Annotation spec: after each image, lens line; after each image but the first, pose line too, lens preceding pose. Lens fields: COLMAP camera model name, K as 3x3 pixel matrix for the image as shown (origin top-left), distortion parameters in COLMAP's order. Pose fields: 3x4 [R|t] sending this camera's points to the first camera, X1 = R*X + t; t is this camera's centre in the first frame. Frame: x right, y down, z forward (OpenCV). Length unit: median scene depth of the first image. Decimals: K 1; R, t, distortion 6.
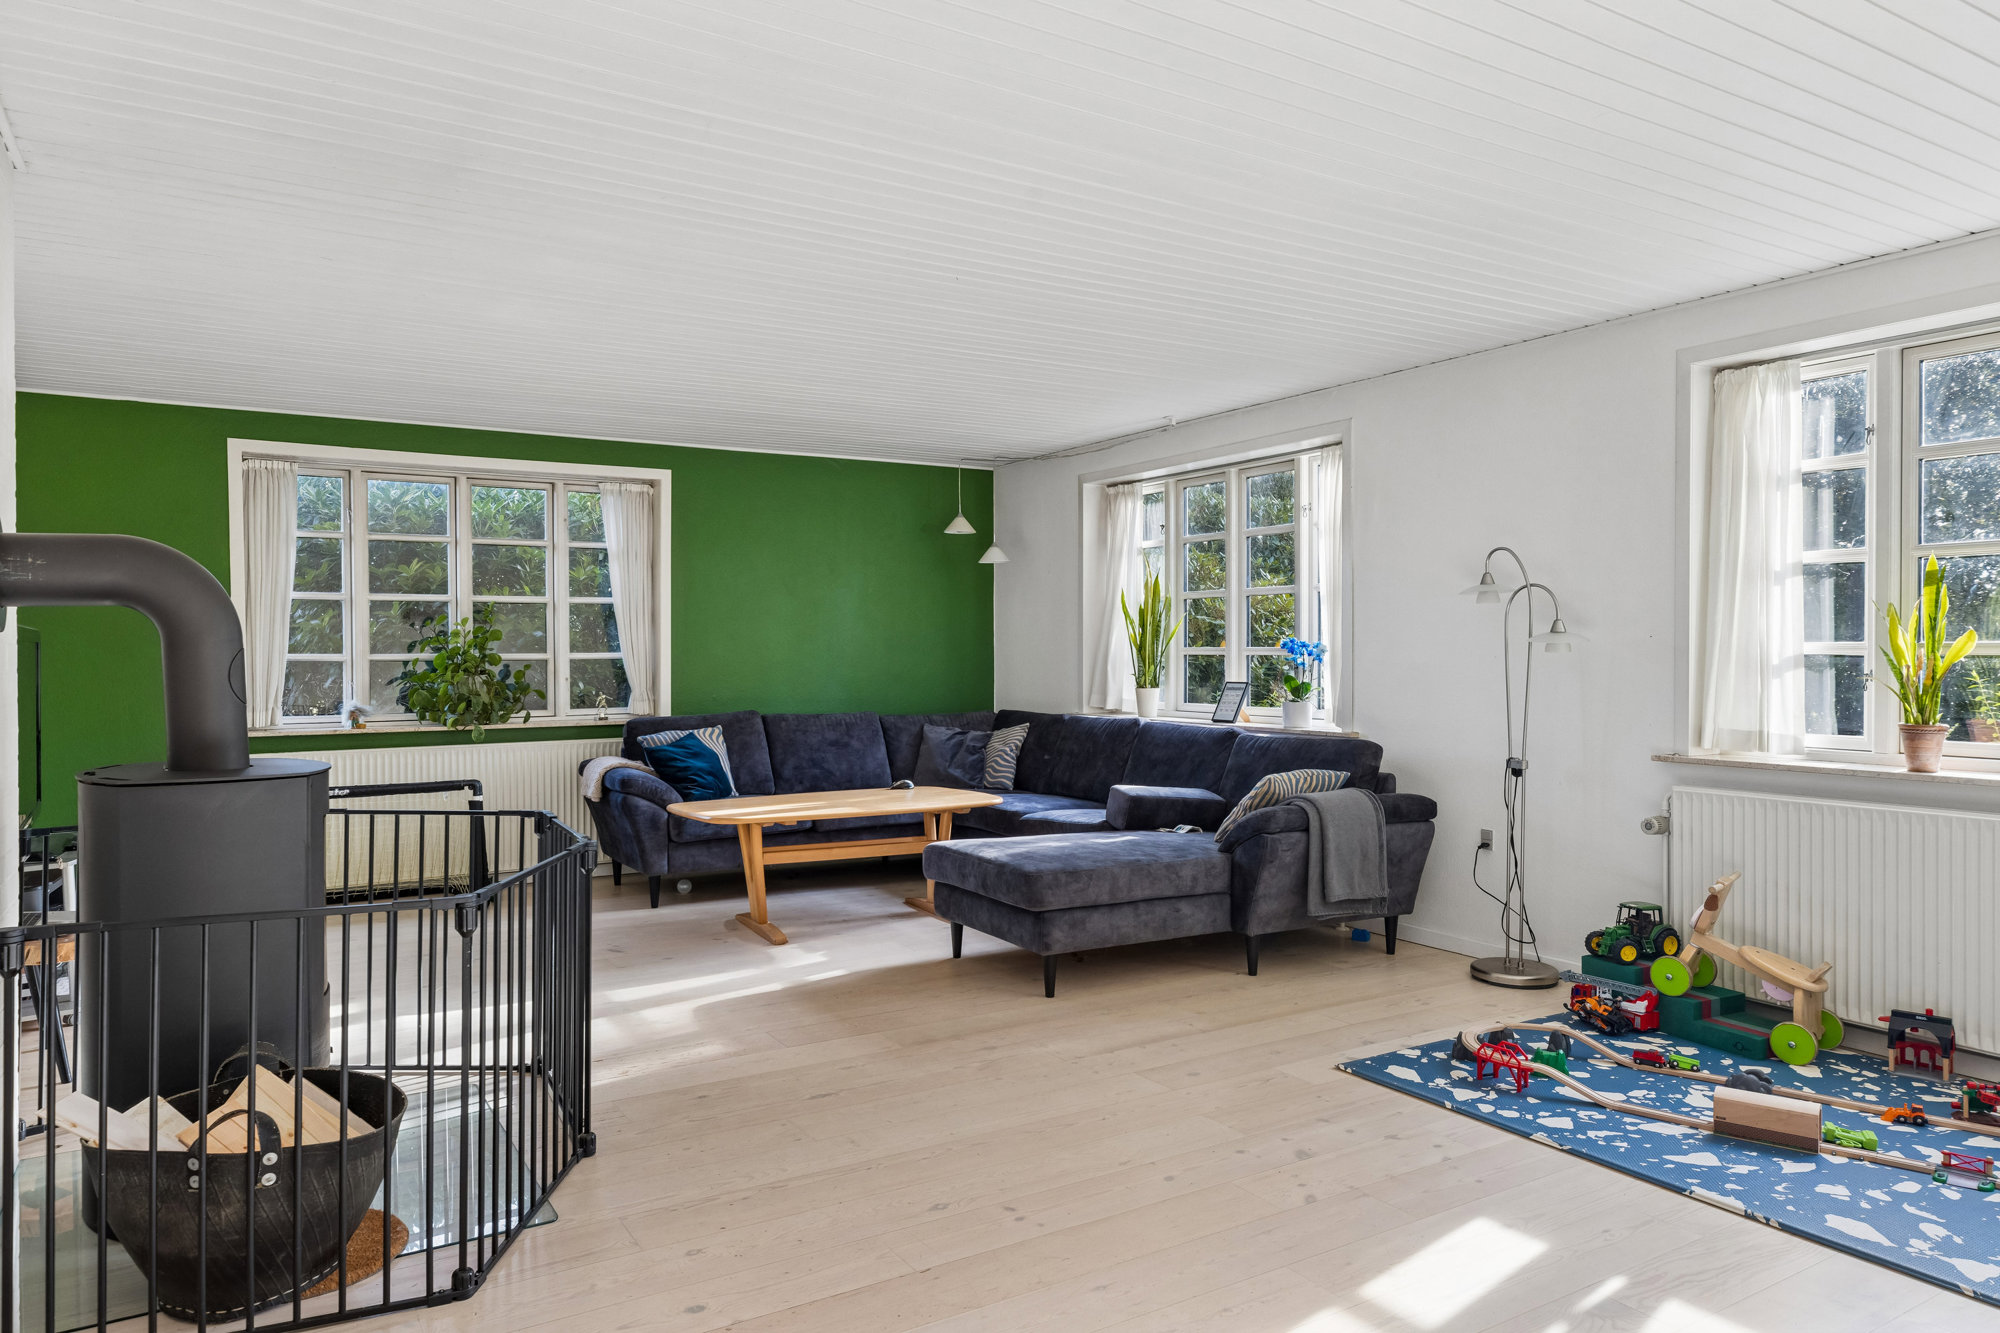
lens RADIAL K [[1294.6, 0, 999.2], [0, 1294.6, 666.5], [0, 0, 1]] dist [0.006729, -0.001274]
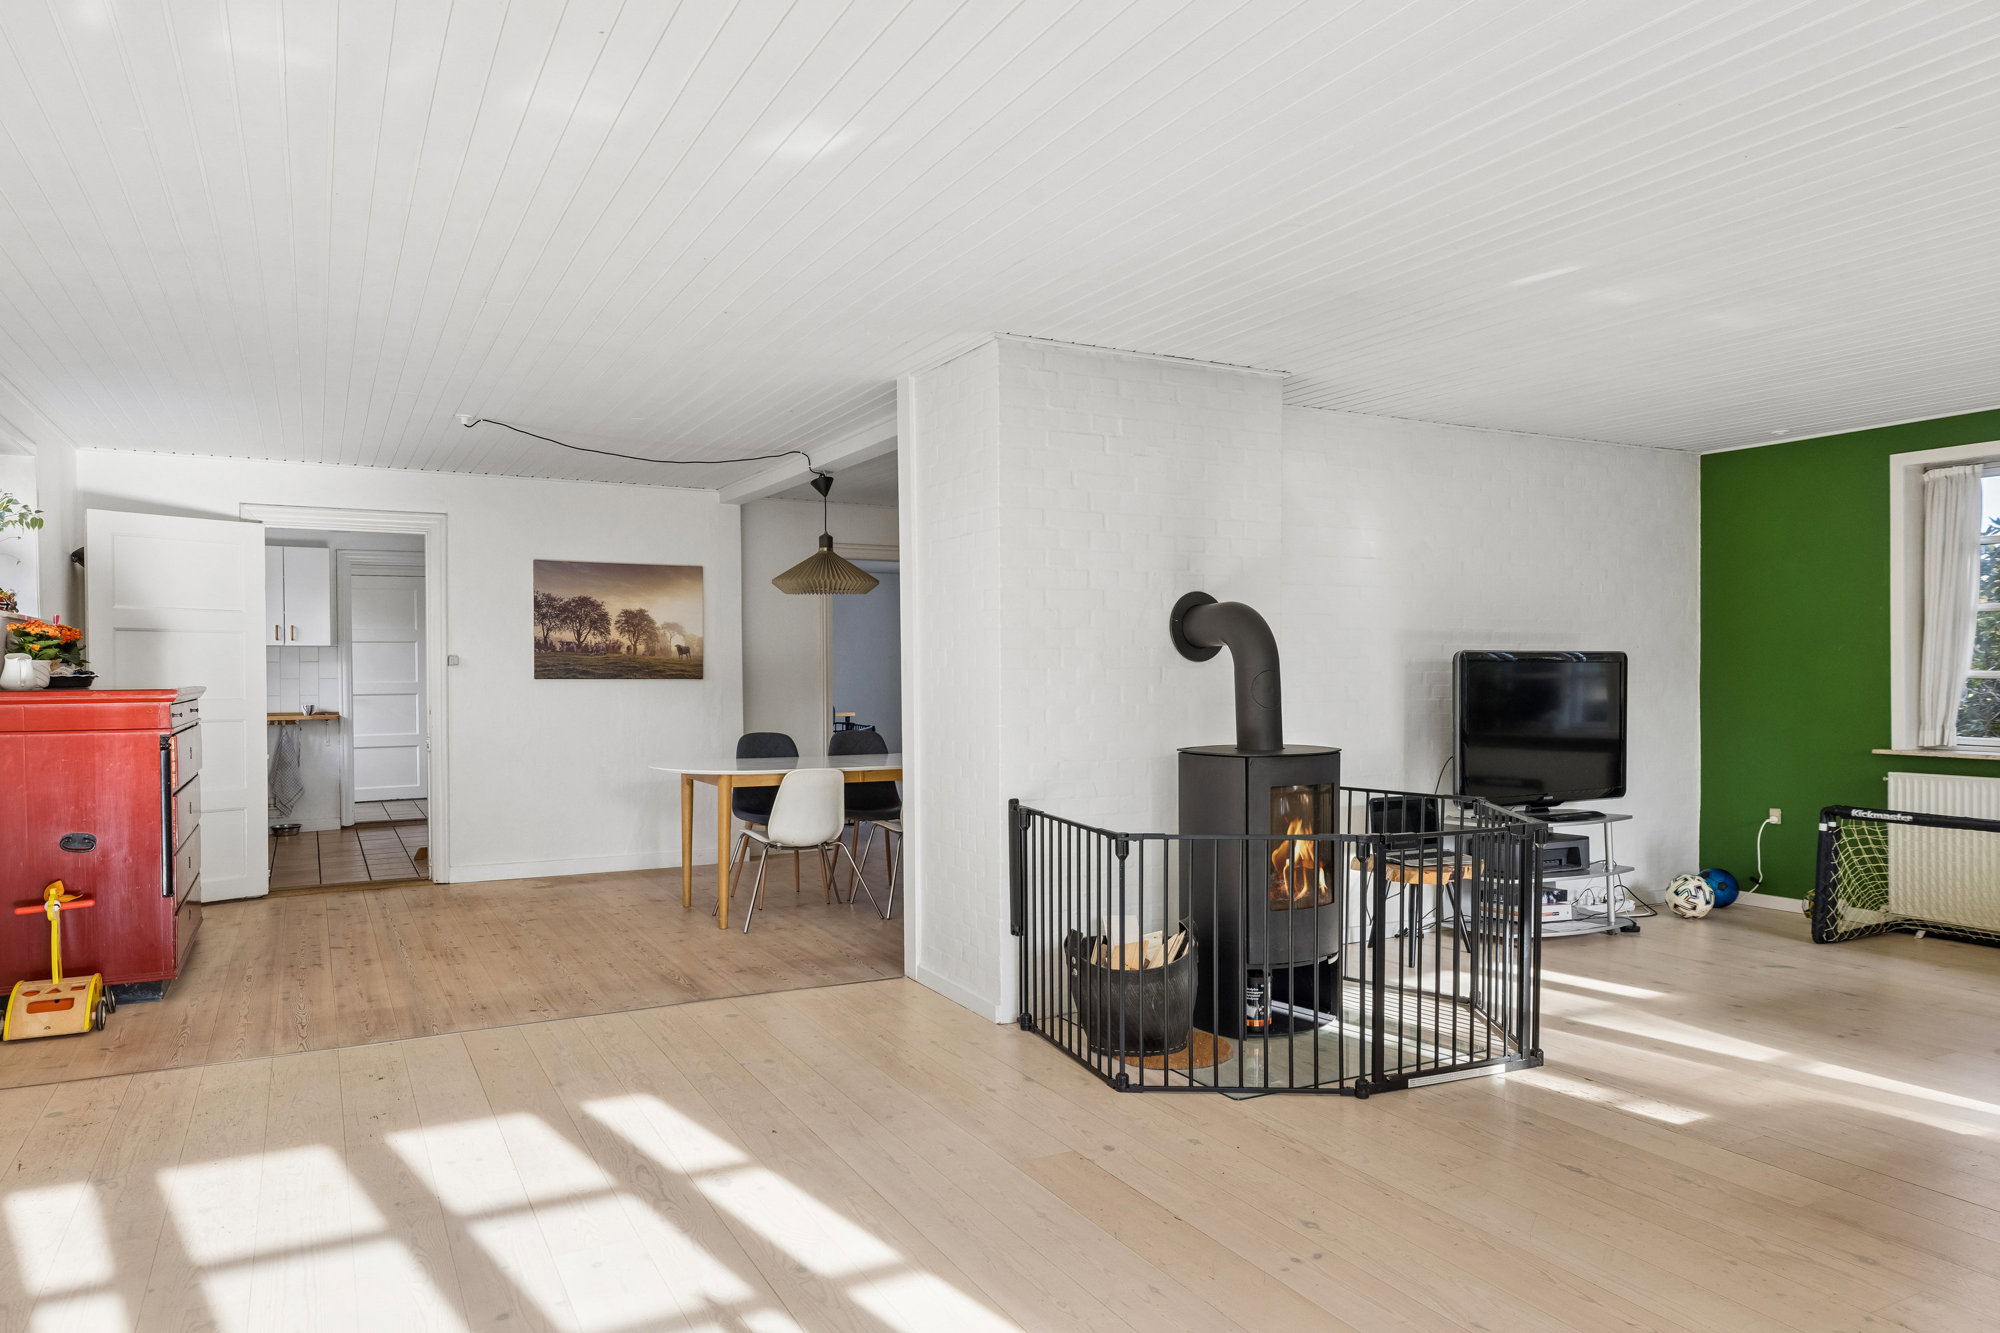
lens RADIAL K [[1294.6, 0, 997.9], [0, 1294.6, 660.1], [0, 0, 1]] dist [0.006729, -0.001274]
pose [[-0.053616, 0.001888, -0.998560, 0.859956], [-0.014612, 0.999890, 0.002676, -0.019652], [0.998455, 0.014735, -0.053582, 0.709357]]
